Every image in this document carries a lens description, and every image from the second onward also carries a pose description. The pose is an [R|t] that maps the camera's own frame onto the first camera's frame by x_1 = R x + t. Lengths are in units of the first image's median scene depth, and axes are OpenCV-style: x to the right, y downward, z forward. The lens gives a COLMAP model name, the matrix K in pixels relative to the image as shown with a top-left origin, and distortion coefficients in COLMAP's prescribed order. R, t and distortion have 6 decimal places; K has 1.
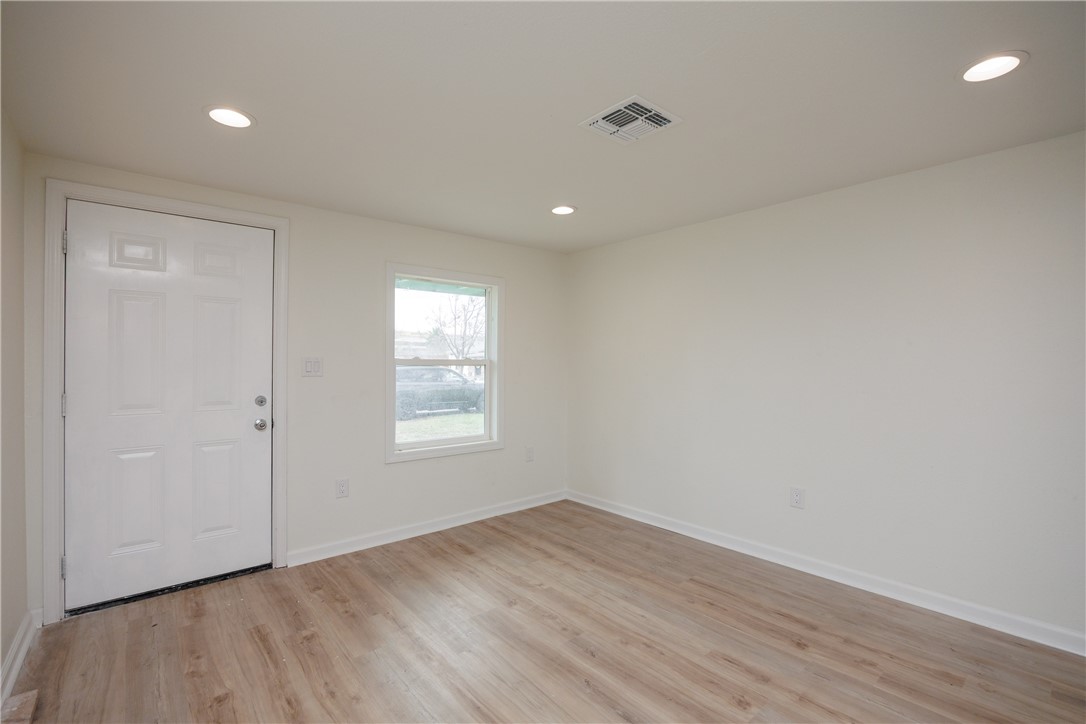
lens RADIAL K [[488.0, 0, 534.0], [0, 488.0, 358.0], [0, 0, 1]] dist [-0.013652, 0.001609]
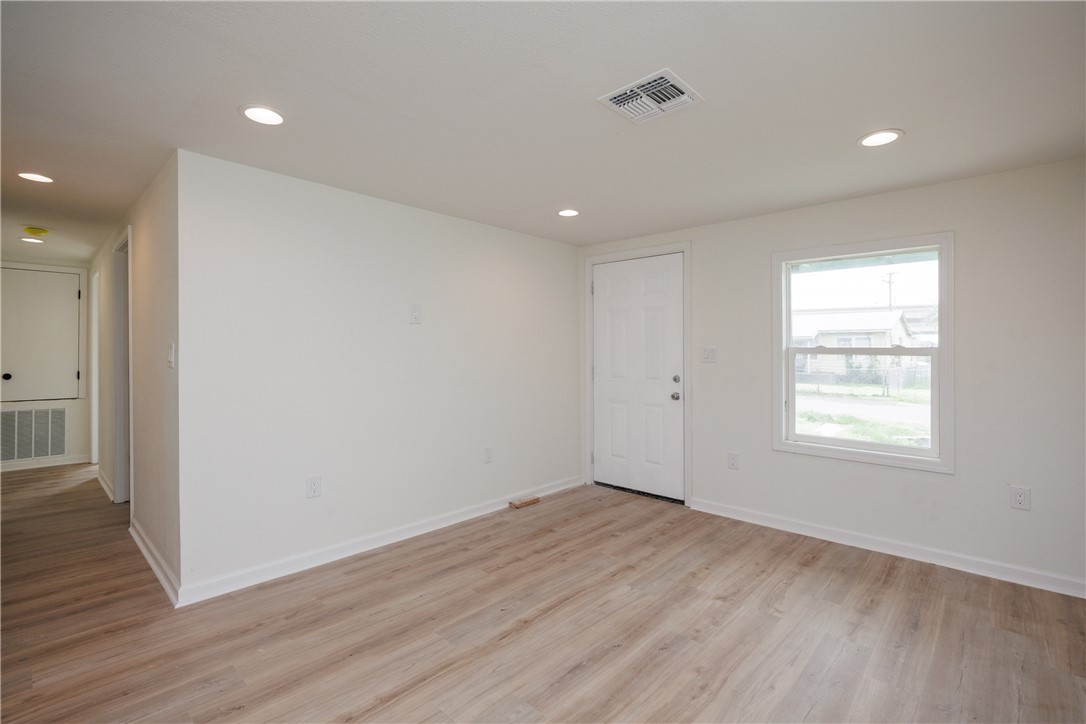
lens RADIAL K [[488.0, 0, 543.8], [0, 488.0, 345.7], [0, 0, 1]] dist [-0.013652, 0.001609]
pose [[0.126749, -0.012342, -0.991858, 0.849387], [0.005788, 0.999915, -0.011702, 0.009641], [0.991918, -0.004258, 0.126810, 0.511172]]
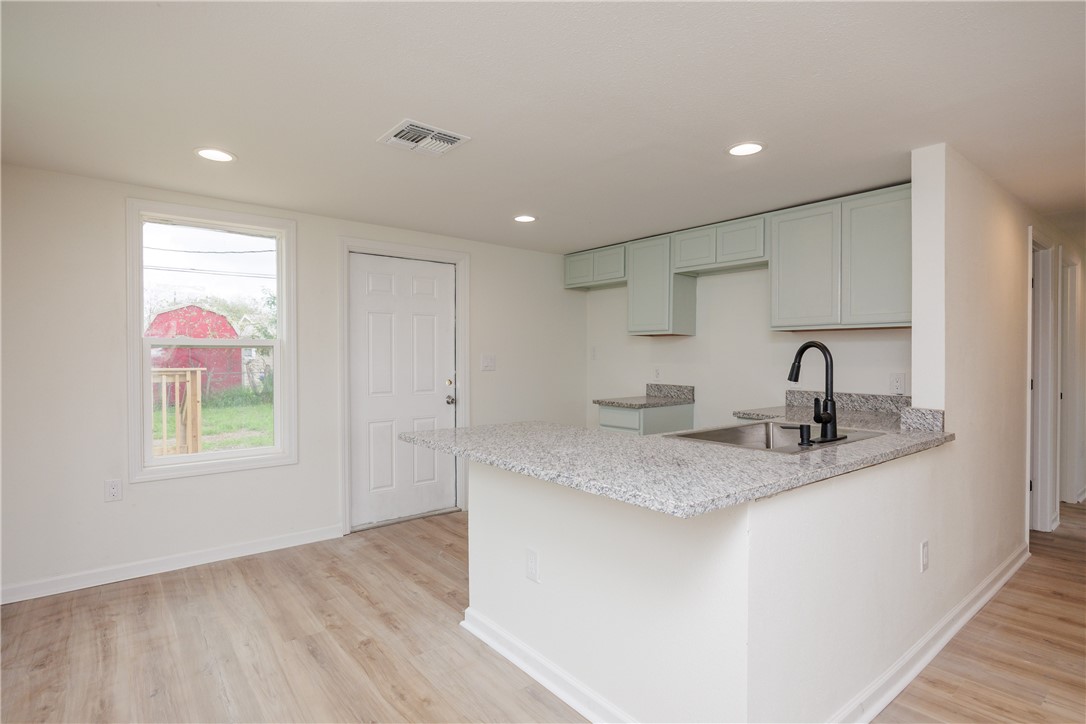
lens RADIAL K [[542.0, 0, 544.5], [0, 542.0, 357.2], [0, 0, 1]] dist [-0.006316, -0.000877]
pose [[-0.999992, -0.002510, 0.003183, 0.778275], [-0.002526, 0.999984, -0.005133, -0.003462], [-0.003170, -0.005141, -0.999982, 0.637452]]
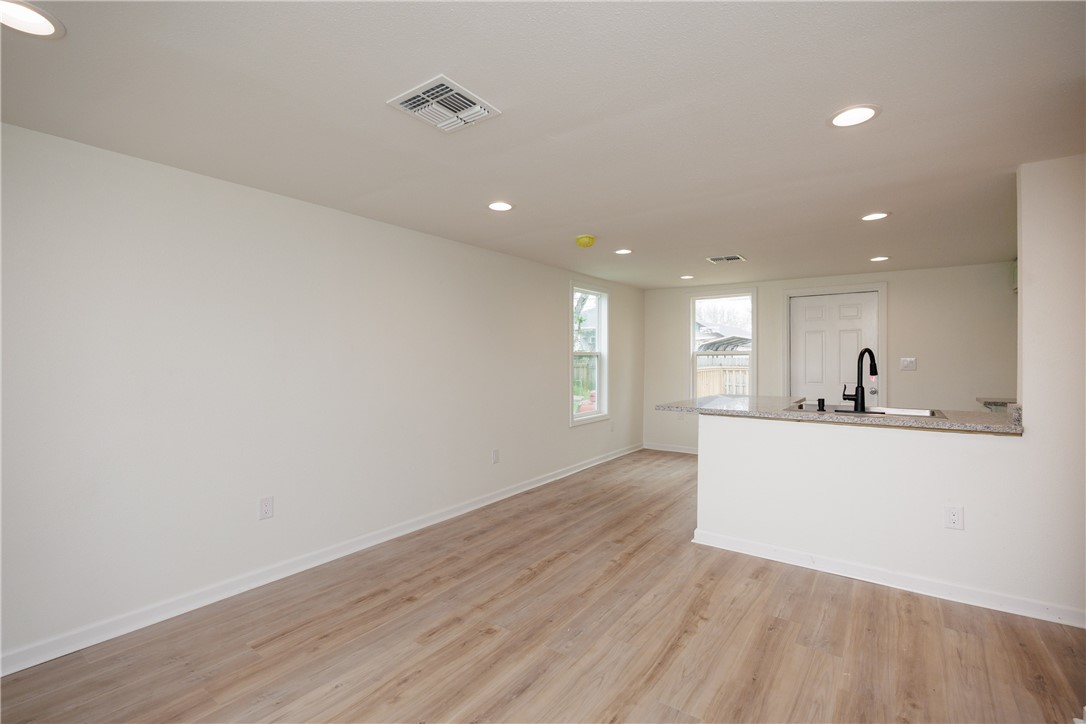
lens RADIAL K [[488.0, 0, 548.5], [0, 488.0, 358.5], [0, 0, 1]] dist [-0.013652, 0.001609]
pose [[-0.252005, 0.004184, 0.967717, -0.575791], [-0.004020, 0.999977, -0.005371, -0.000044], [-0.967718, -0.005244, -0.251983, 0.795618]]
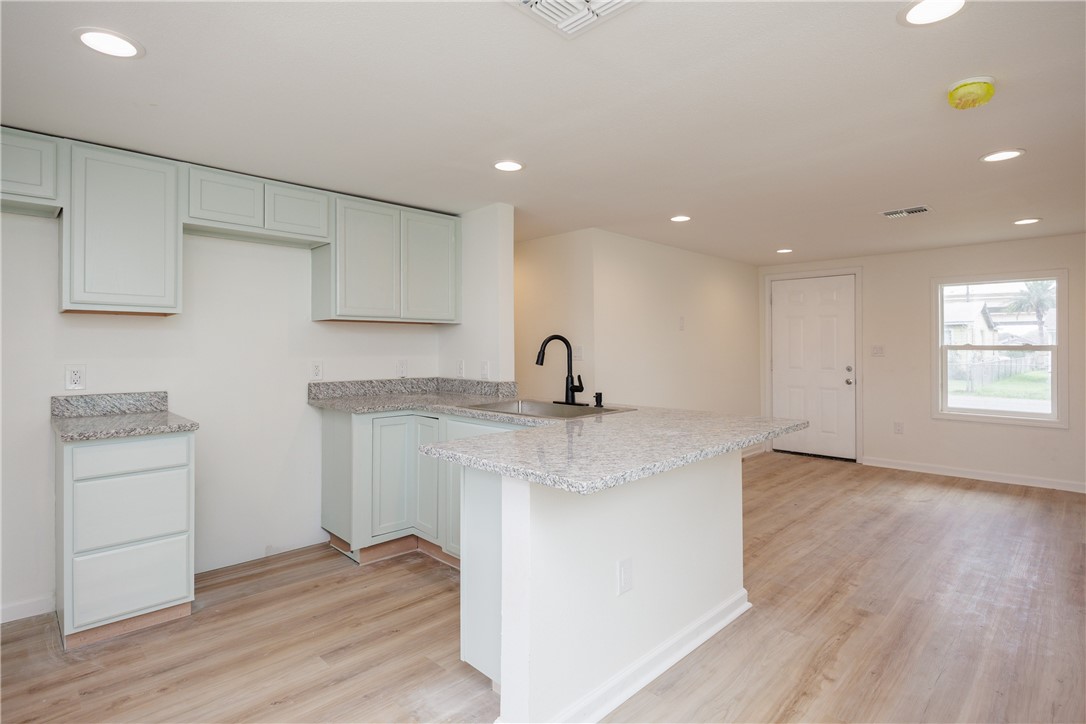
lens RADIAL K [[542.0, 0, 552.9], [0, 542.0, 342.4], [0, 0, 1]] dist [-0.006316, -0.000877]
pose [[0.098571, -0.008202, -0.995096, 1.530785], [0.010169, 0.999922, -0.007235, -0.009262], [0.995078, -0.009406, 0.098647, -0.351765]]
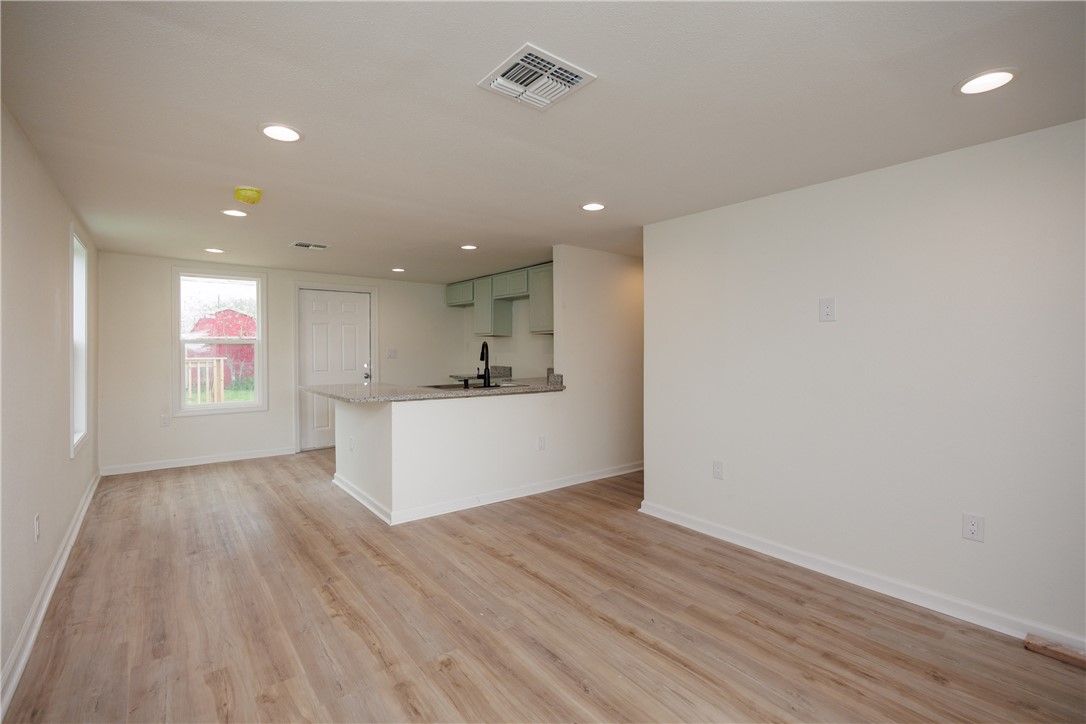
lens RADIAL K [[488.0, 0, 544.1], [0, 488.0, 347.1], [0, 0, 1]] dist [-0.013652, 0.001609]
pose [[-0.999864, 0.001221, 0.016455, 0.128318], [0.001048, 0.999944, -0.010484, 0.001509], [-0.016467, -0.010466, -0.999810, 1.429662]]
